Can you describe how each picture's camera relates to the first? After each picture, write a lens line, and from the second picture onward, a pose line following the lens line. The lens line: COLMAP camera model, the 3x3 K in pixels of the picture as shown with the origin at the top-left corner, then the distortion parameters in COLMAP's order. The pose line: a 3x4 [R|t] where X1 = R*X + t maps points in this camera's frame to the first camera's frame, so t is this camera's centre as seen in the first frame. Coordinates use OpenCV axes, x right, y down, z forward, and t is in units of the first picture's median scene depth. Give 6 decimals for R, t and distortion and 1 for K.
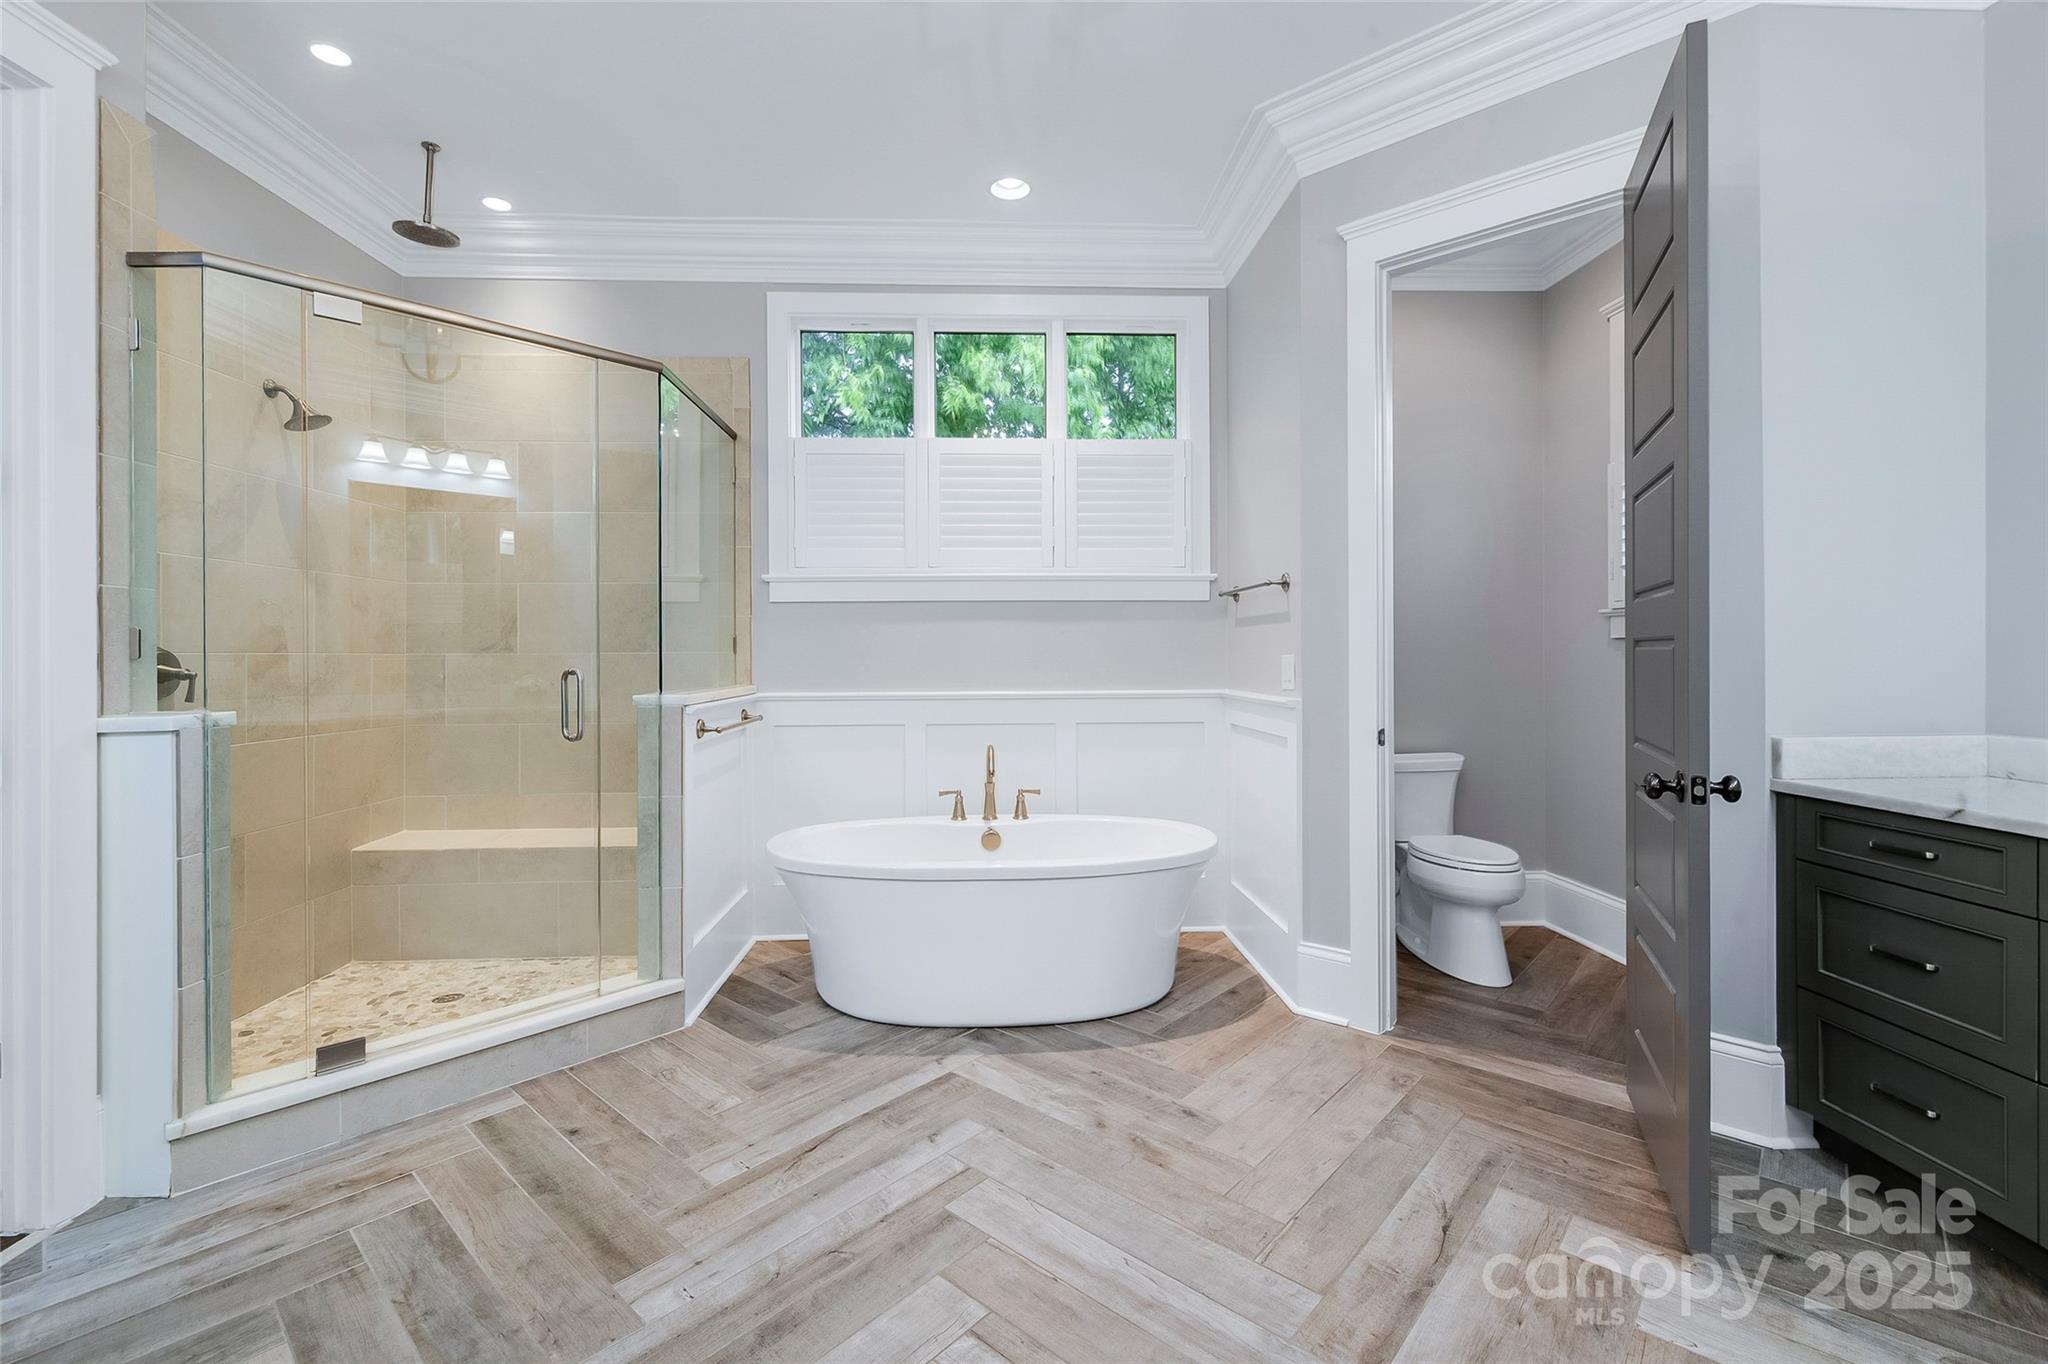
lens RADIAL K [[890.3, 0, 1020.1], [0, 890.3, 651.3], [0, 0, 1]] dist [-0.000777, -0.000026]
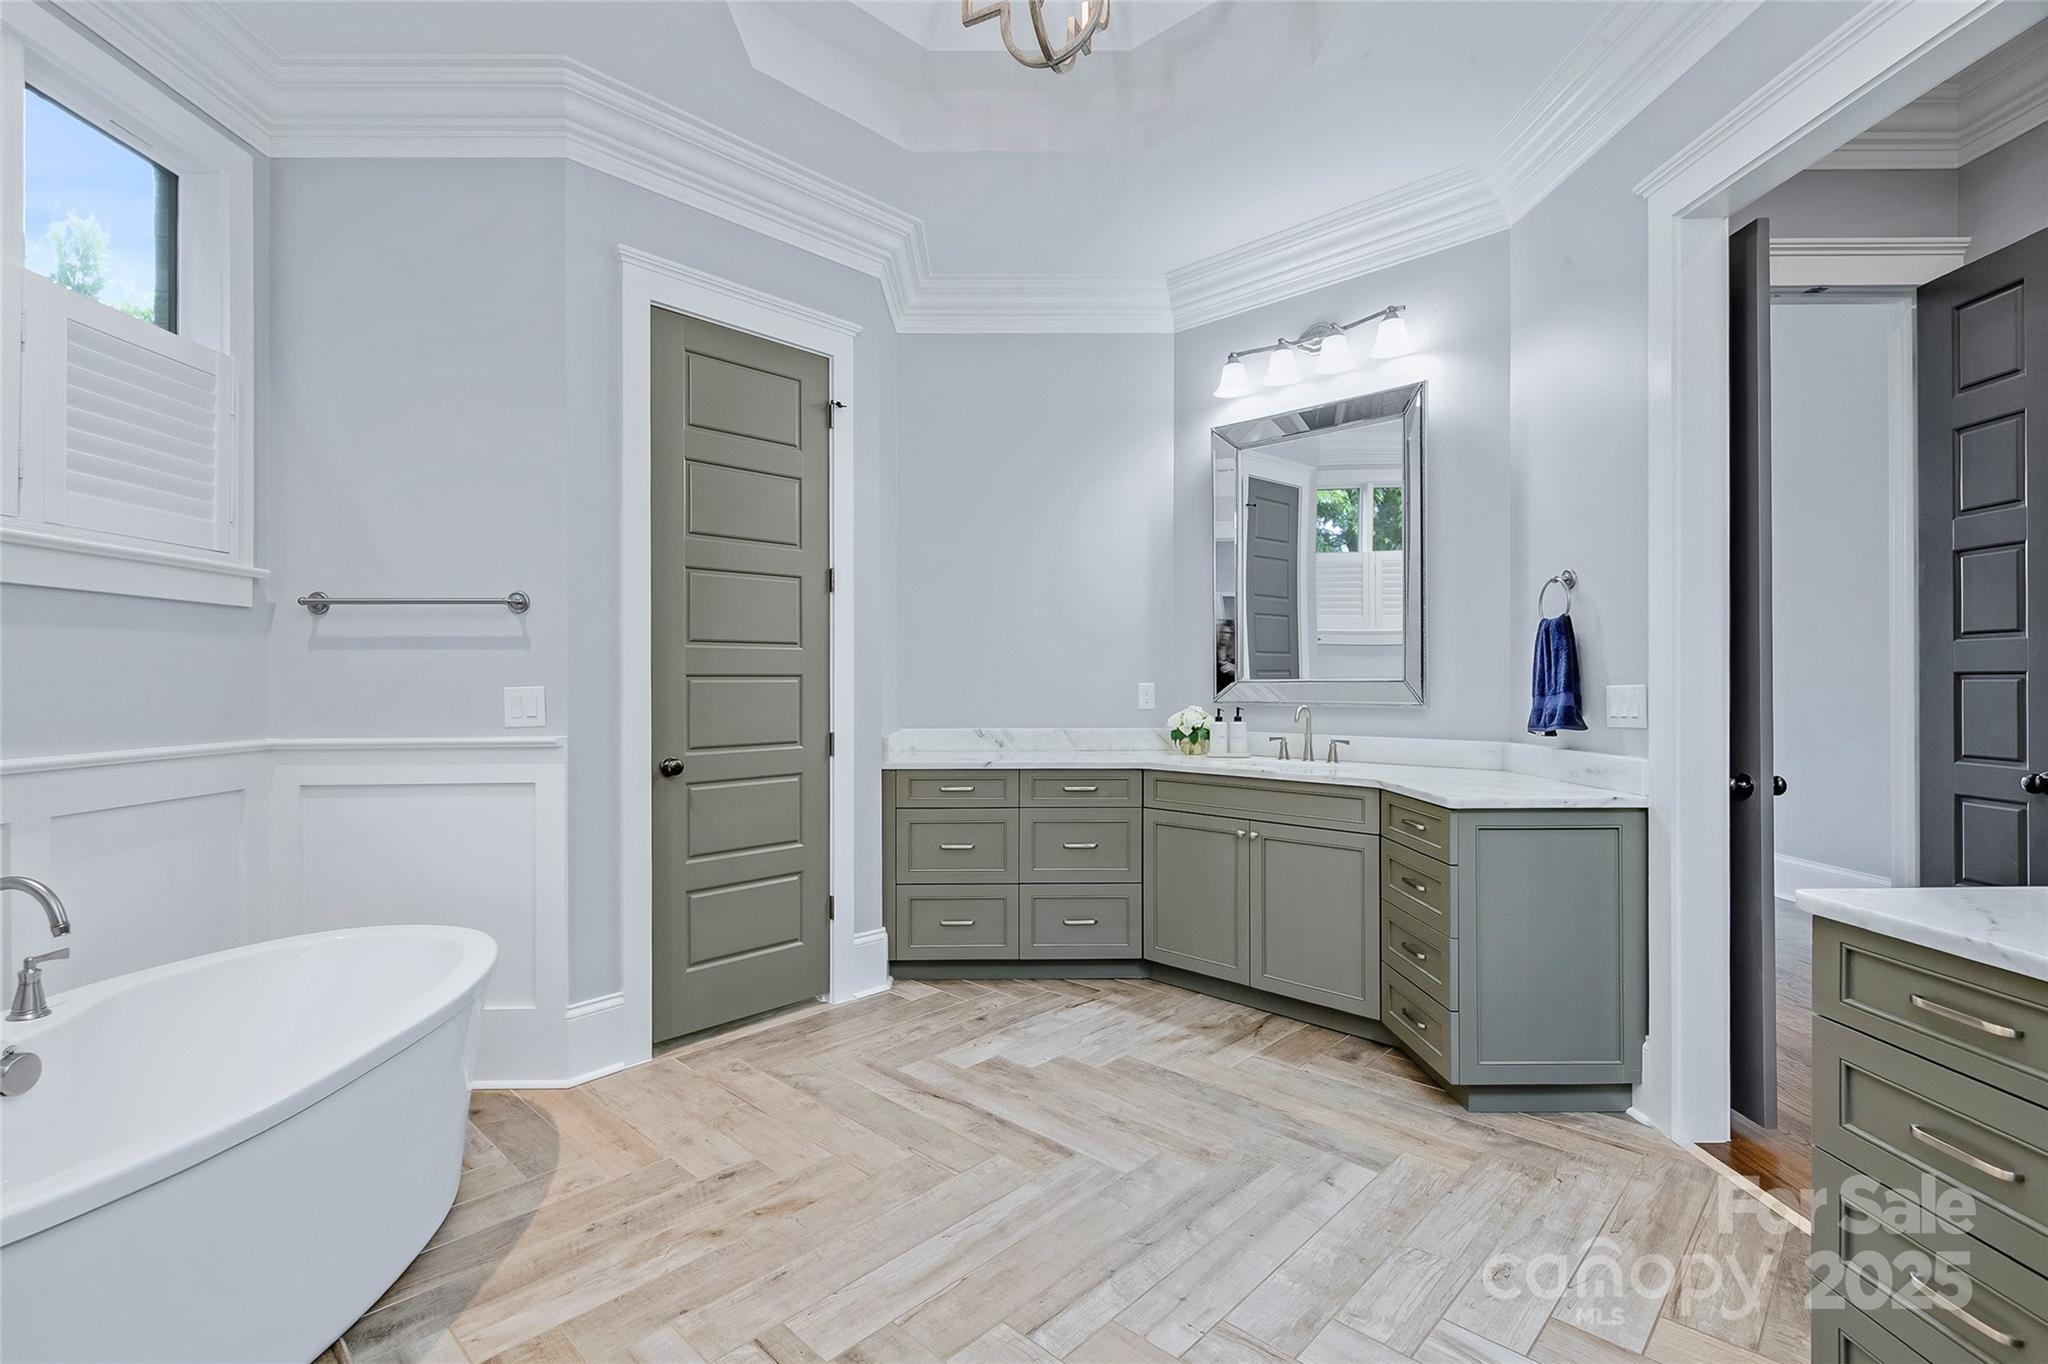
lens RADIAL K [[914.3, 0, 1024.0], [0, 914.3, 682.0], [0, 0, 1]] dist [0.000427, -0.000144]
pose [[0.029285, 0.001422, 0.999570, -0.654767], [-0.000702, 0.999999, -0.001402, -0.001042], [-0.999571, -0.000661, 0.029286, 0.562258]]
